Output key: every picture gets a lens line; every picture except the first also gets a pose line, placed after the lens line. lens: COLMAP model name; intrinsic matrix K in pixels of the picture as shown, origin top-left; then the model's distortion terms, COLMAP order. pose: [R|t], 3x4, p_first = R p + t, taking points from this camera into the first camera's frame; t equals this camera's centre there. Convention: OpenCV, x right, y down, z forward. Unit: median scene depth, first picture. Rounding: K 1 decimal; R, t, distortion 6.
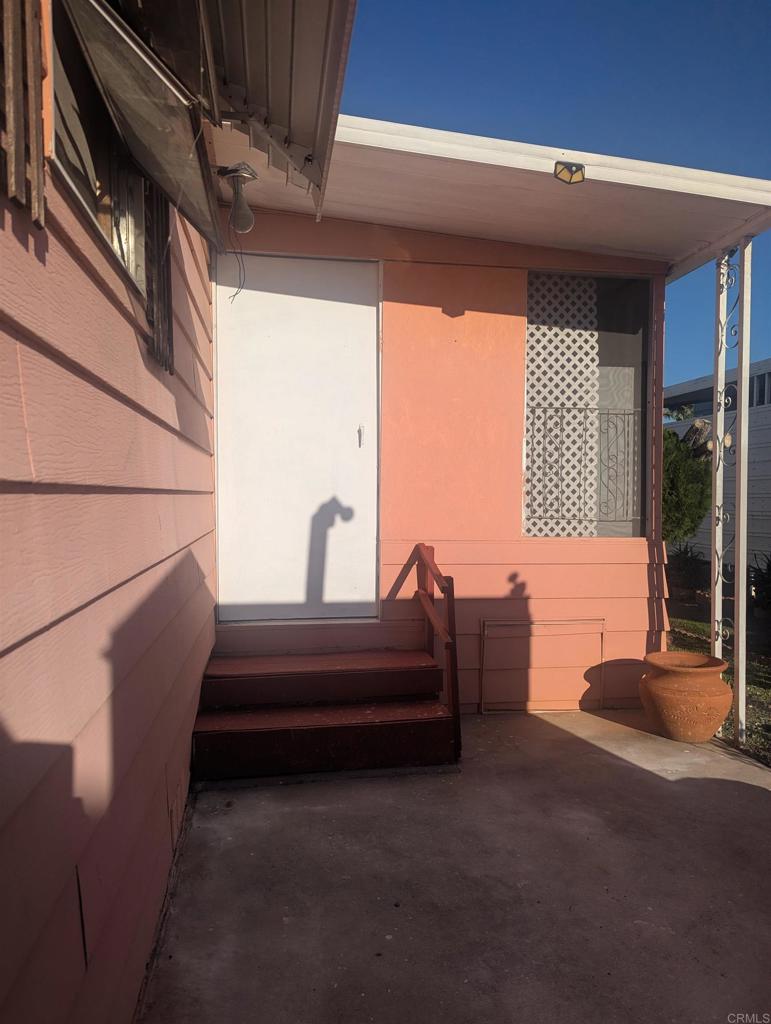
lens RADIAL K [[723.6, 0, 384.8], [0, 723.6, 510.8], [0, 0, 1]] dist [0.063467, -0.044353]
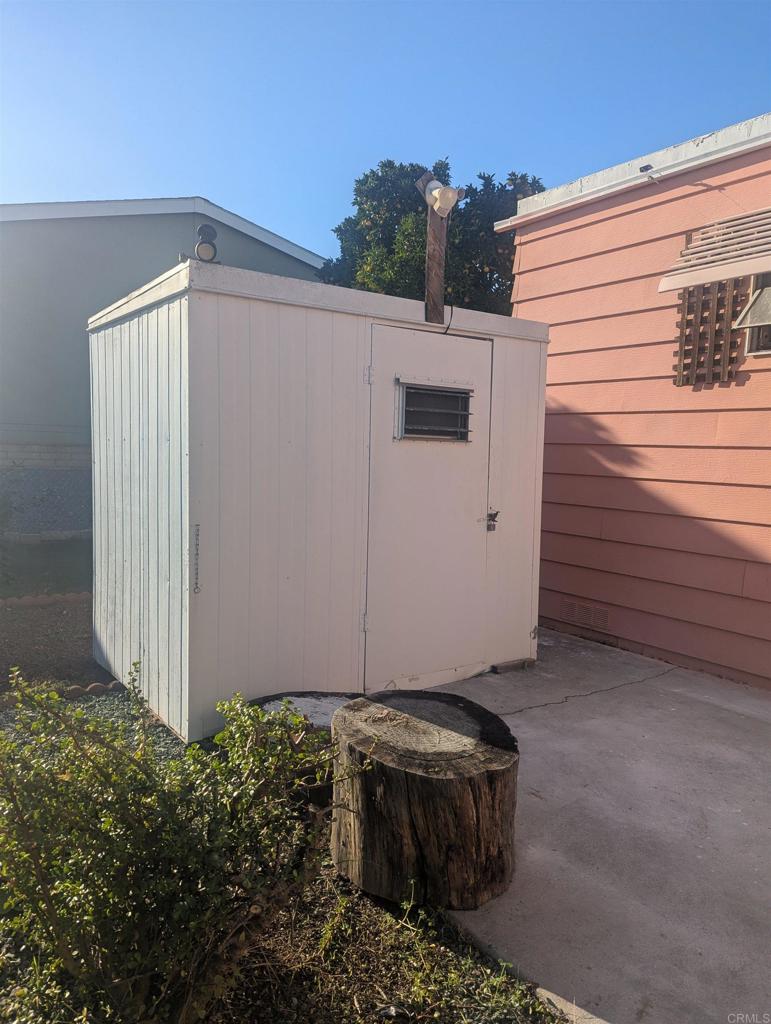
lens RADIAL K [[723.6, 0, 385.4], [0, 723.6, 510.7], [0, 0, 1]] dist [0.063467, -0.044353]
pose [[-0.889825, 0.021641, -0.455787, 1.526940], [-0.032522, 0.993327, 0.110656, -0.036541], [0.455141, 0.113288, -0.883183, 1.921825]]
